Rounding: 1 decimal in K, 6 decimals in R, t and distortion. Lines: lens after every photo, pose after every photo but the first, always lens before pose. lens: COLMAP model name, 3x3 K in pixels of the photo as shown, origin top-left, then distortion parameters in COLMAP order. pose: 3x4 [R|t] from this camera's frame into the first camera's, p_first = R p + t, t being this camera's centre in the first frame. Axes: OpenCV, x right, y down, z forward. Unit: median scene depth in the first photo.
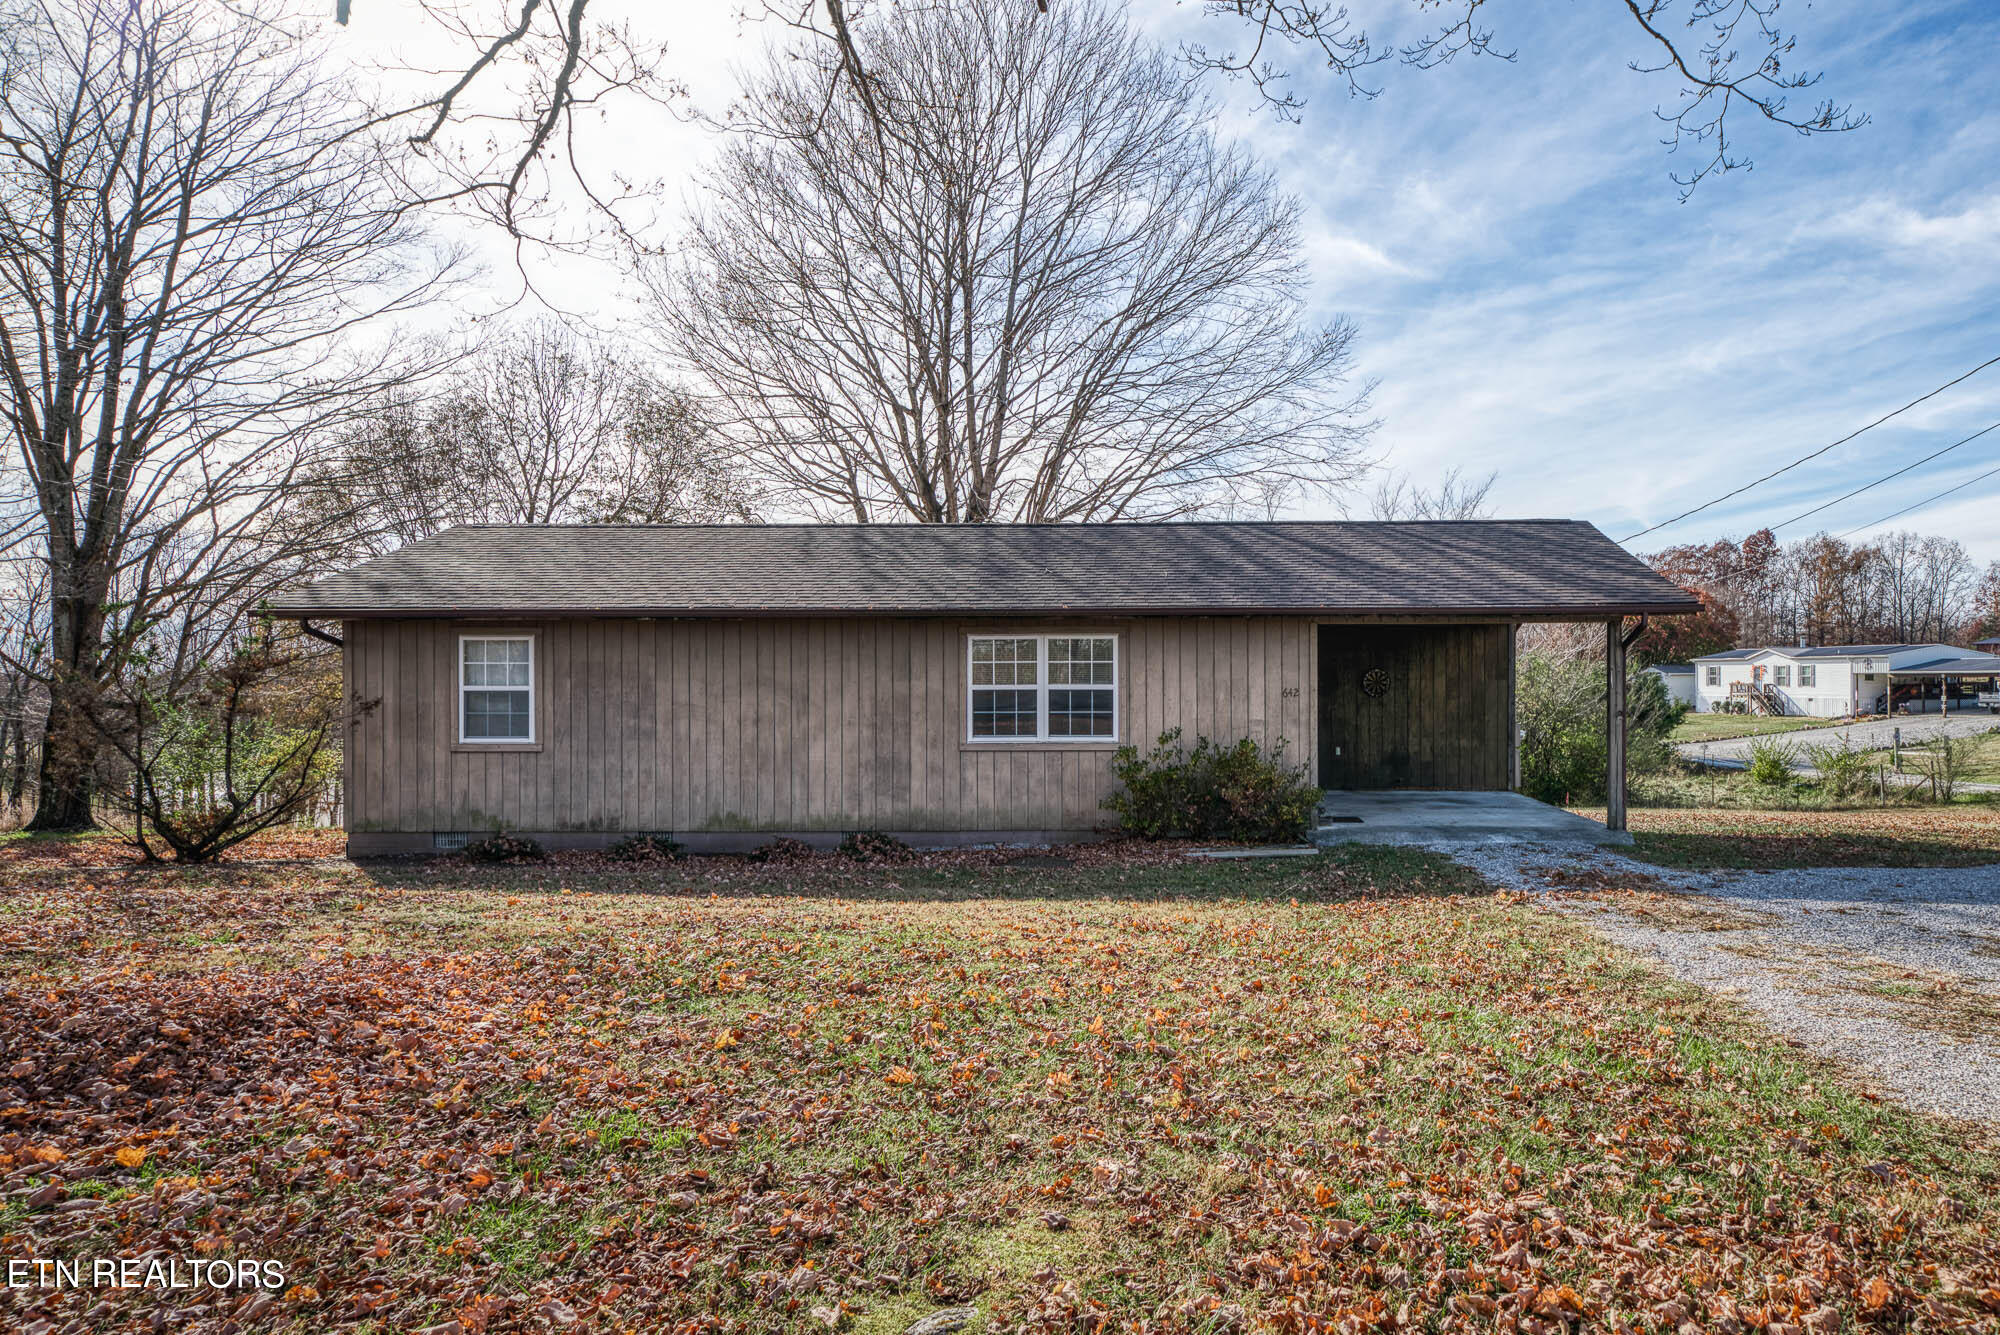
lens RADIAL K [[1164.5, 0, 1000.9], [0, 1164.5, 674.3], [0, 0, 1]] dist [-0.002216, -0.000299]
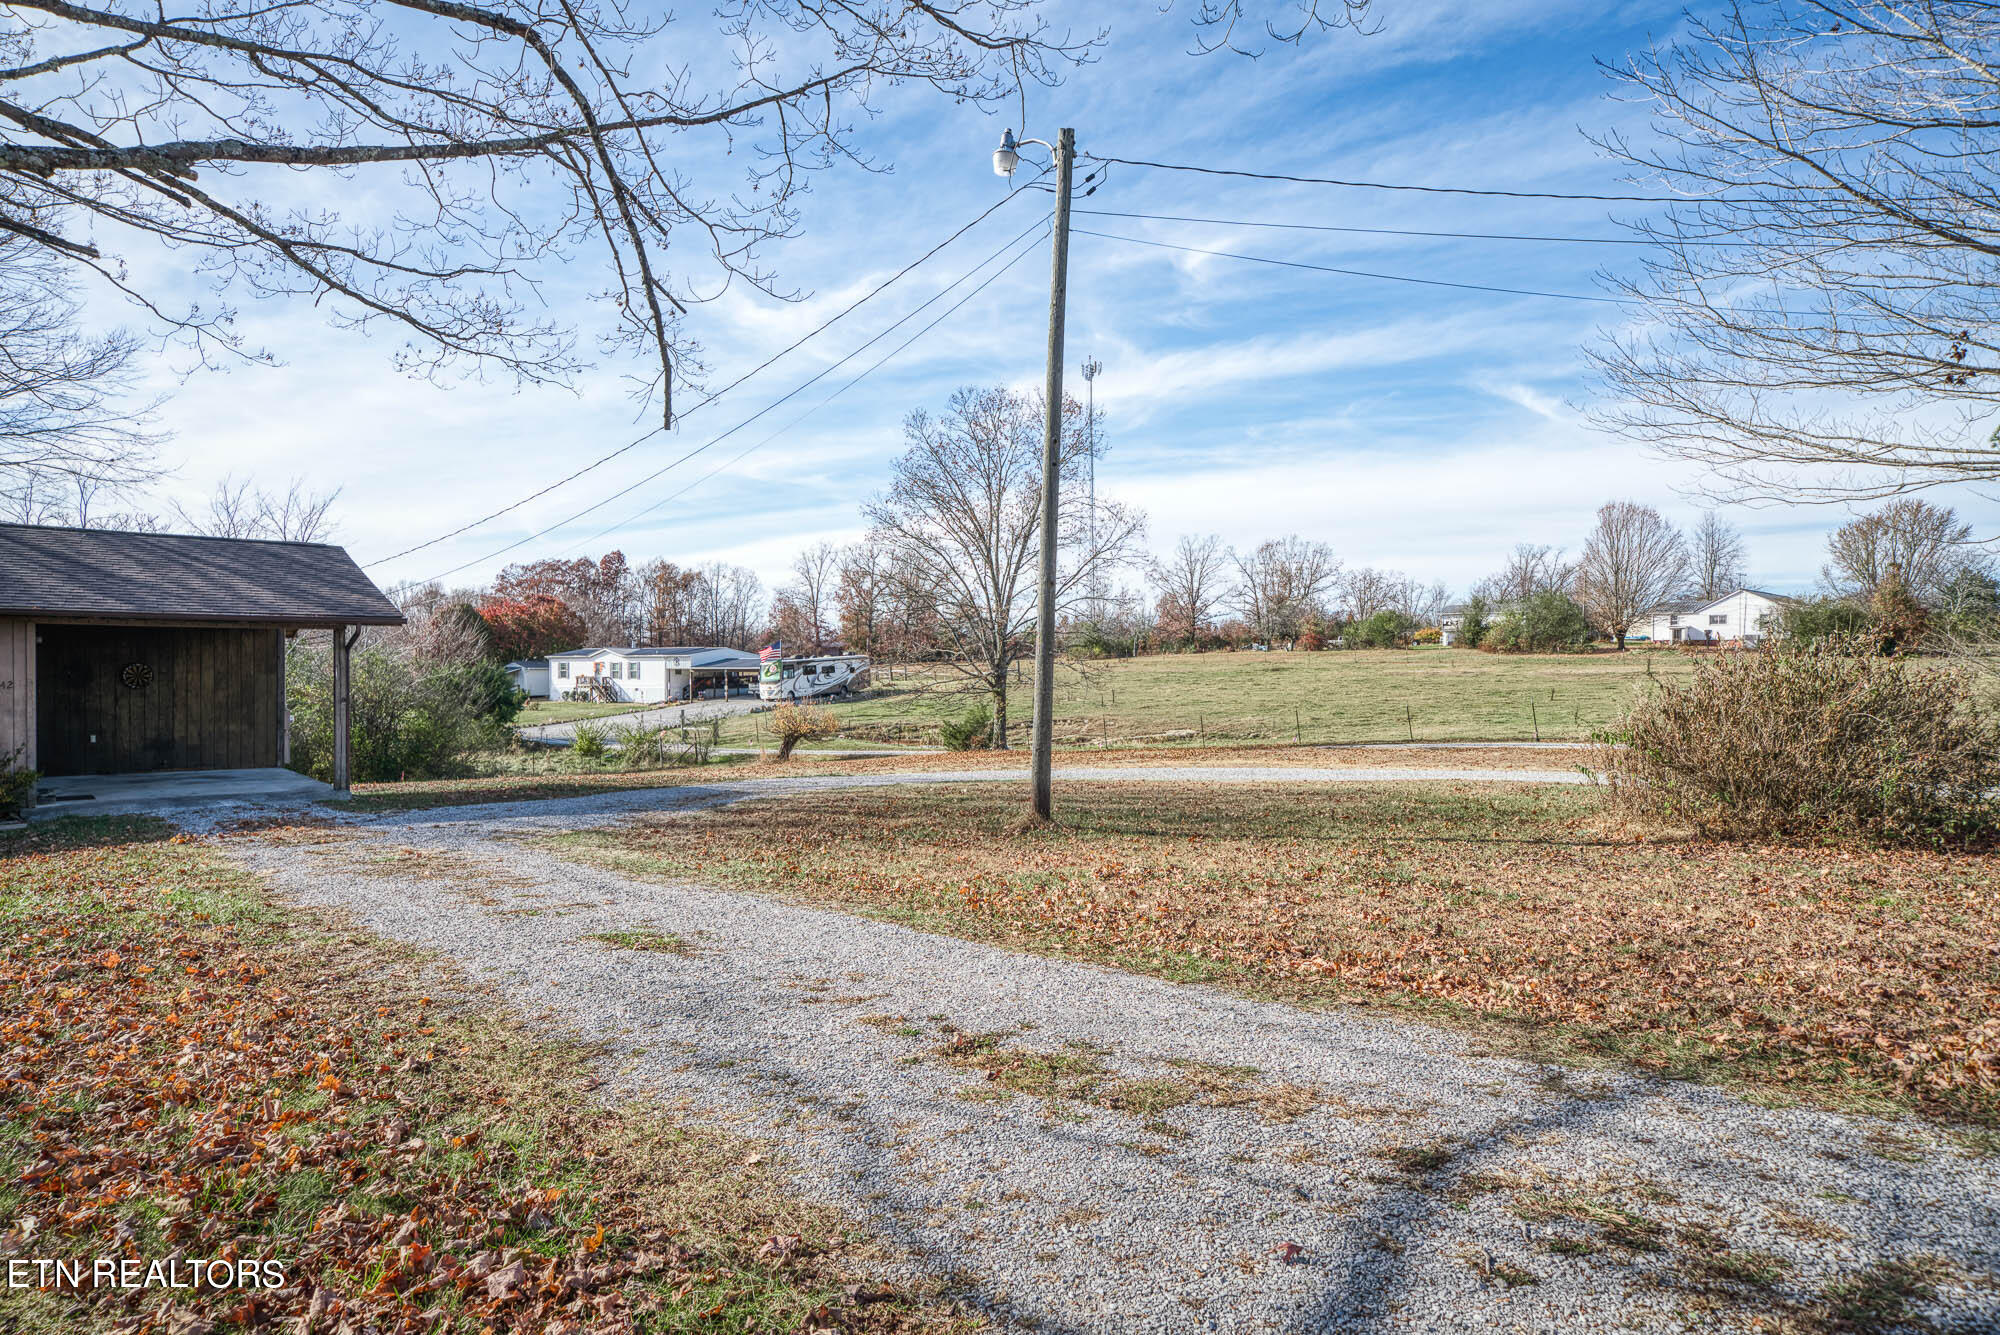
lens RADIAL K [[1180.7, 0, 1003.1], [0, 1180.7, 666.0], [0, 0, 1]] dist [0.008002, 0.005337]
pose [[0.681571, 0.007067, 0.731718, 0.025984], [-0.006488, 0.999972, -0.003615, -0.001596], [-0.731723, -0.002283, 0.681598, -0.170510]]
